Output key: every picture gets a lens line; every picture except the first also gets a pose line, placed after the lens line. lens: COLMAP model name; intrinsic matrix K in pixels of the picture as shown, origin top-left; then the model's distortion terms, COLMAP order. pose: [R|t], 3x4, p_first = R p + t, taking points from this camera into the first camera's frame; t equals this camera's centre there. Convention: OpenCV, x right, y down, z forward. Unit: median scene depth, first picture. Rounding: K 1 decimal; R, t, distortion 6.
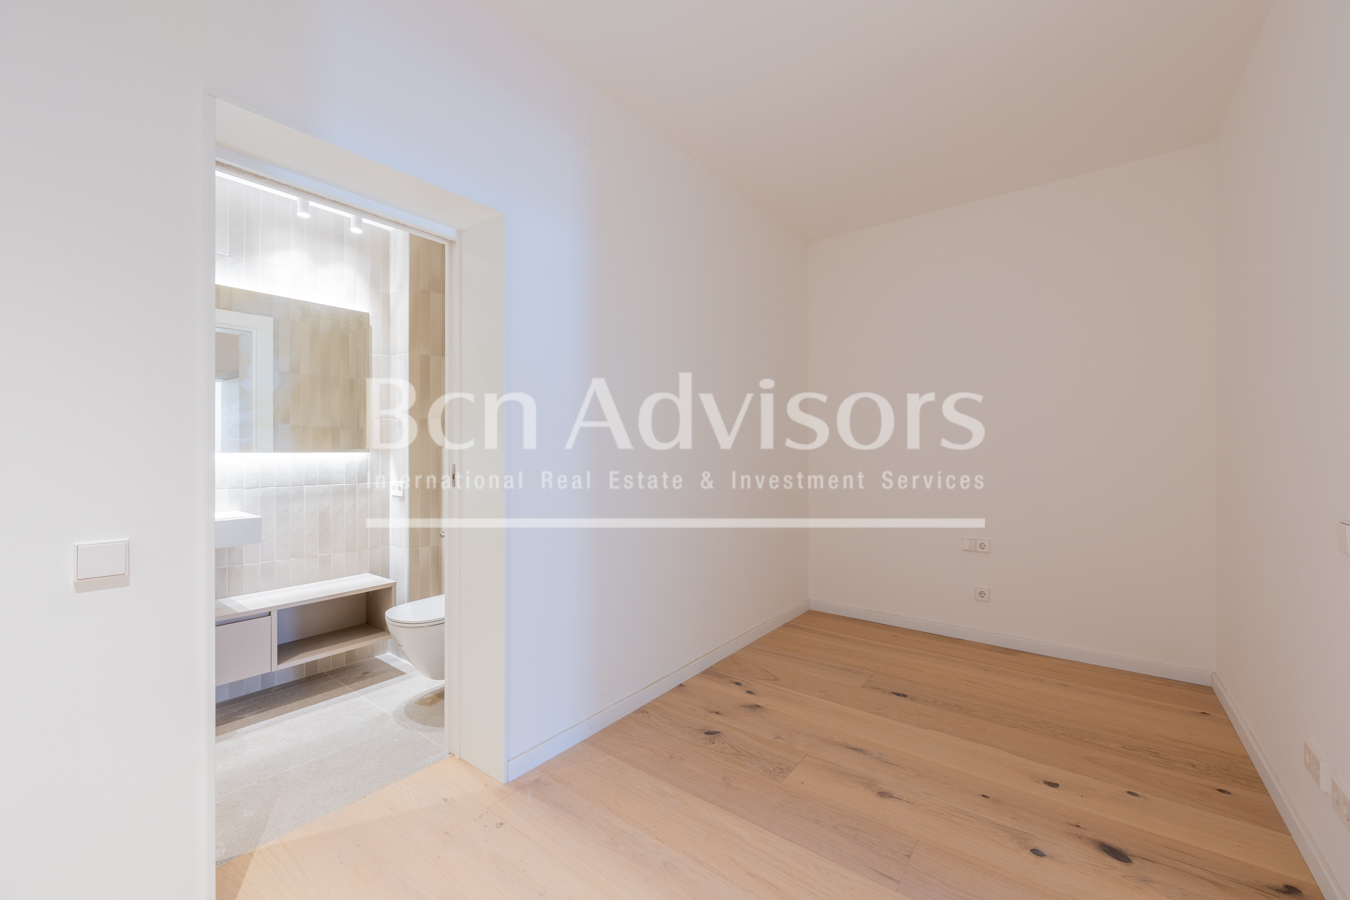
lens RADIAL K [[534.8, 0, 676.2], [0, 534.8, 450.0], [0, 0, 1]] dist [-0.001480, 0.000074]
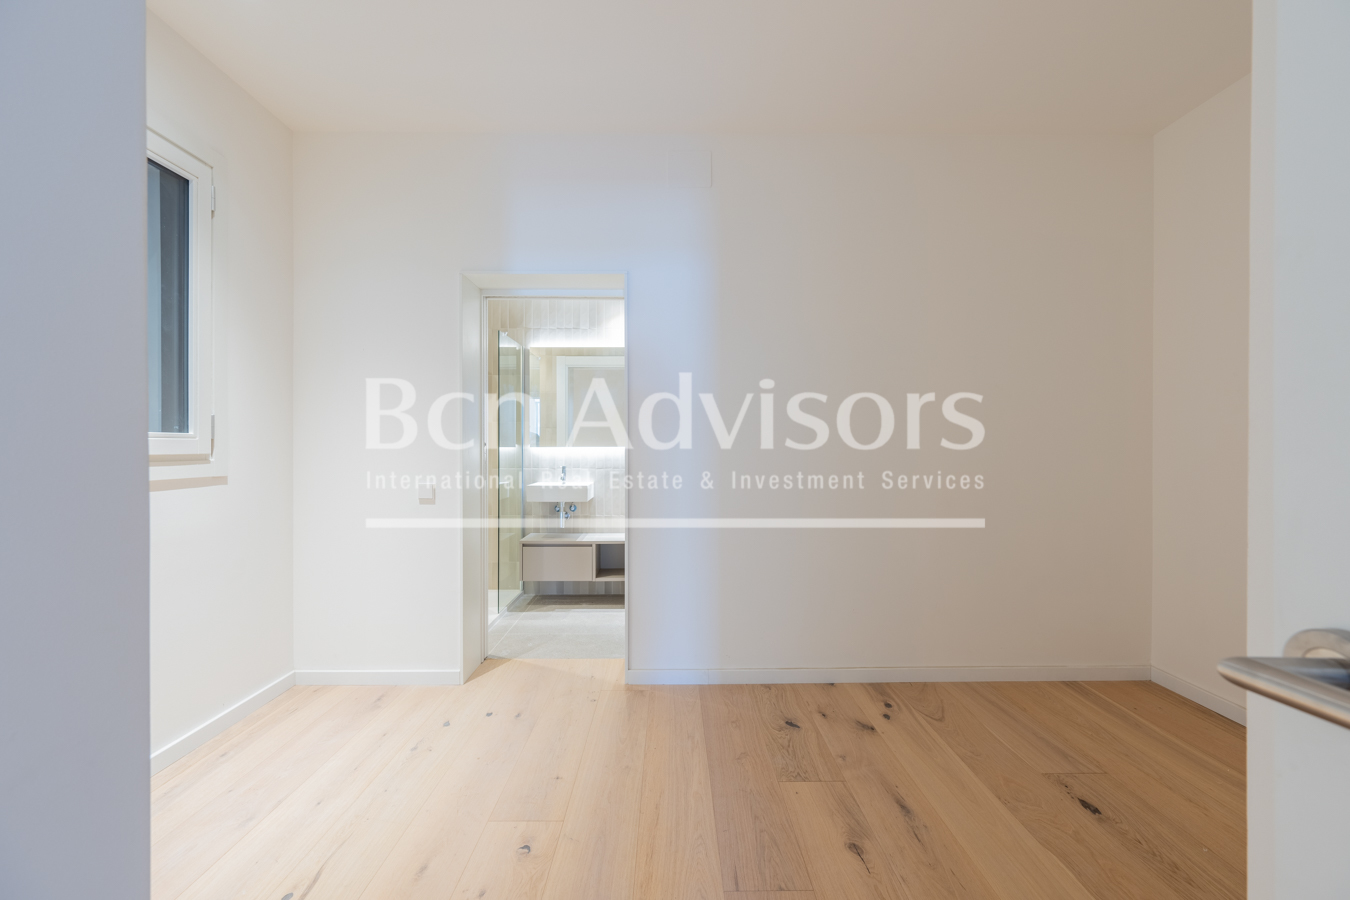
lens RADIAL K [[534.8, 0, 676.2], [0, 534.8, 450.0], [0, 0, 1]] dist [-0.001480, 0.000074]
pose [[0.617175, 0.003220, -0.786820, 0.607794], [0.001528, 0.999985, 0.005292, 0.007628], [0.786825, -0.004468, 0.617160, 0.179992]]
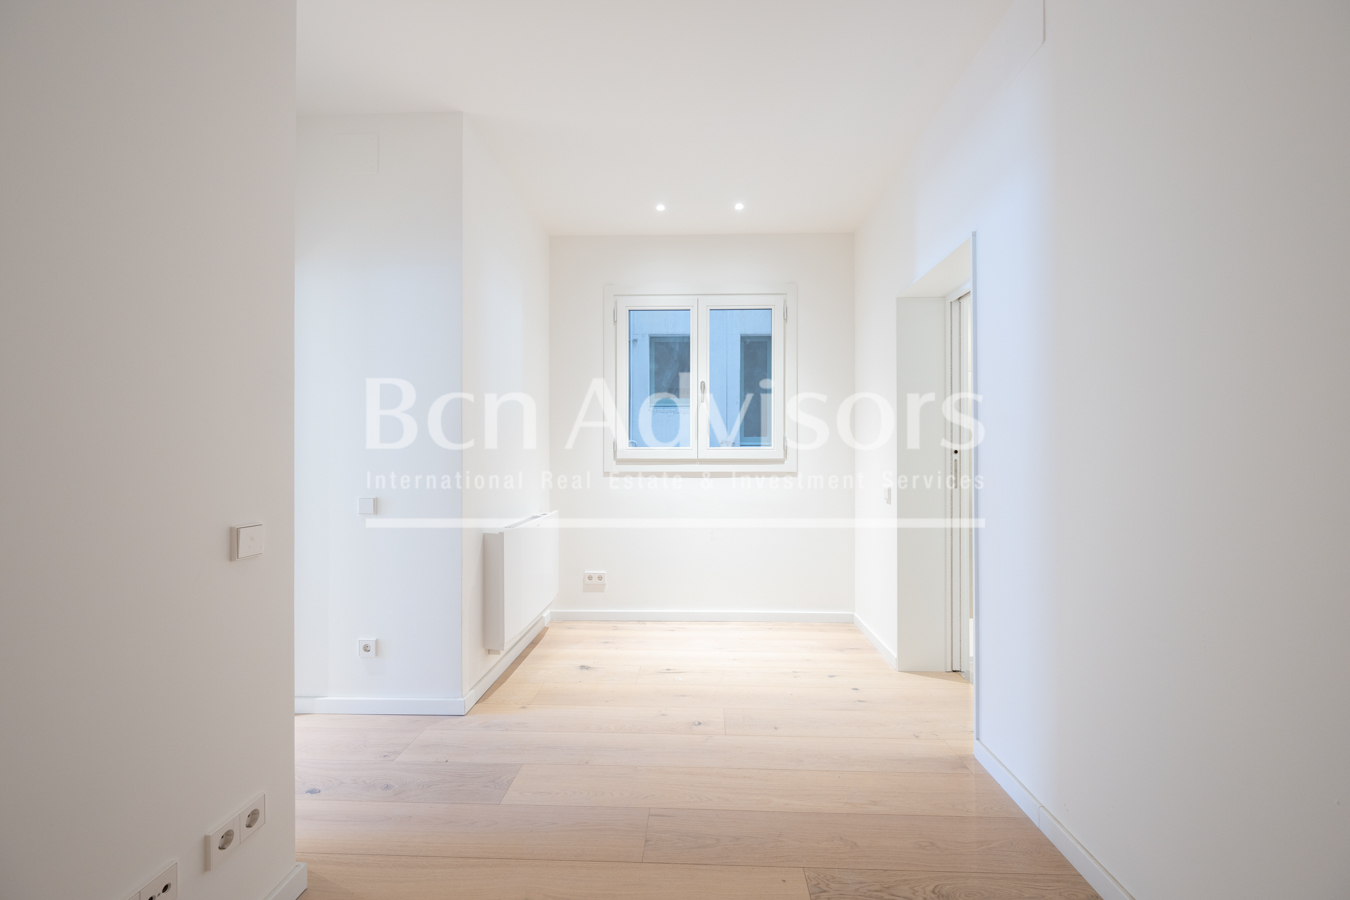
lens RADIAL K [[534.8, 0, 676.2], [0, 534.8, 450.0], [0, 0, 1]] dist [-0.001480, 0.000074]
pose [[-0.820882, -0.005069, -0.571075, 0.577896], [0.000644, 0.999952, -0.009802, 0.007945], [0.571098, -0.008414, -0.820839, 1.112665]]
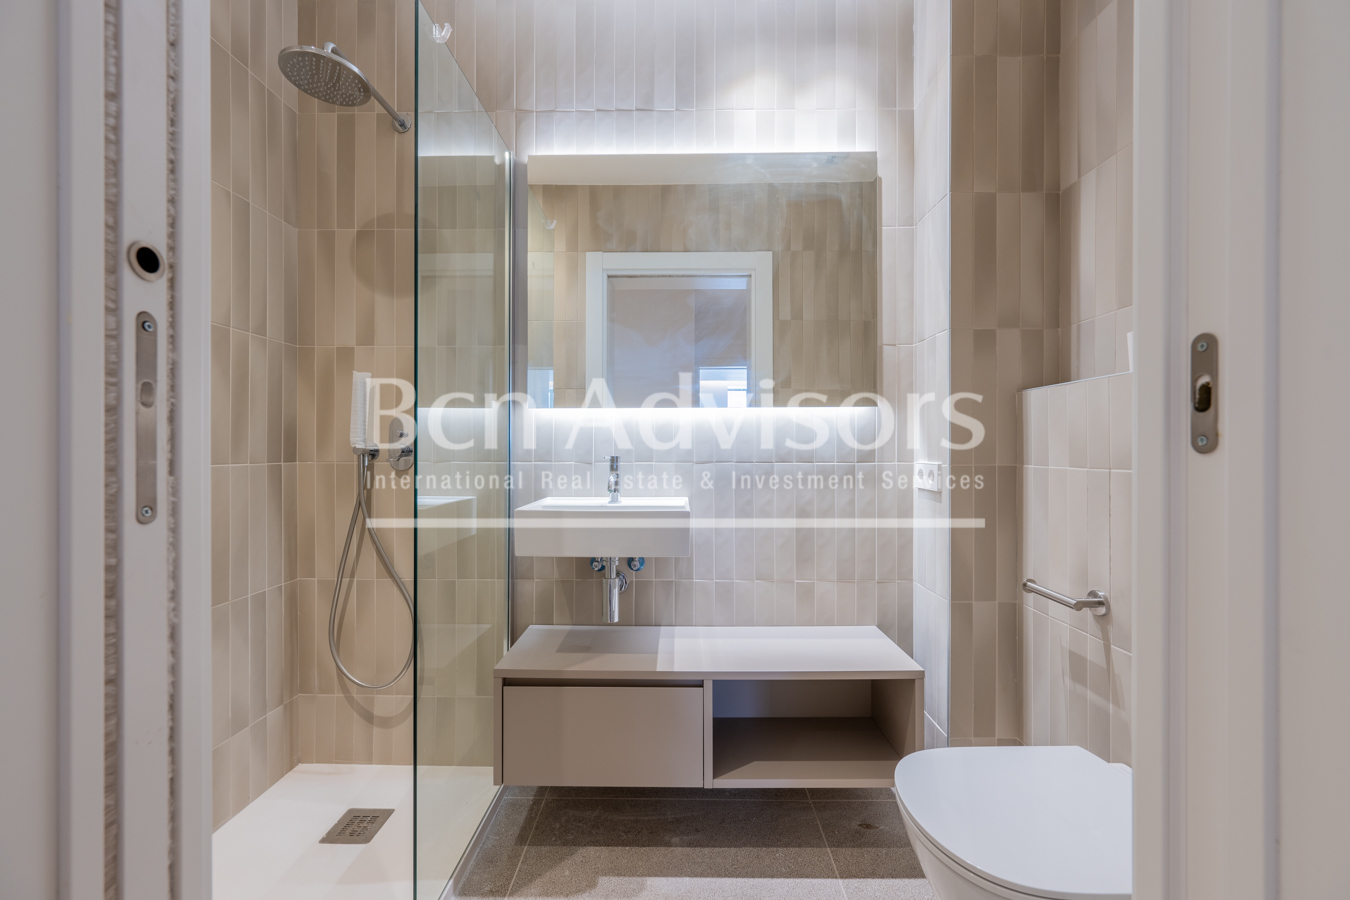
lens RADIAL K [[529.0, 0, 673.2], [0, 529.0, 450.5], [0, 0, 1]] dist [-0.001135, -0.000013]
pose [[0.591360, 0.002327, -0.806404, -0.297336], [0.002186, 0.999988, 0.004489, 0.052854], [0.806405, -0.004417, 0.591347, 0.582853]]
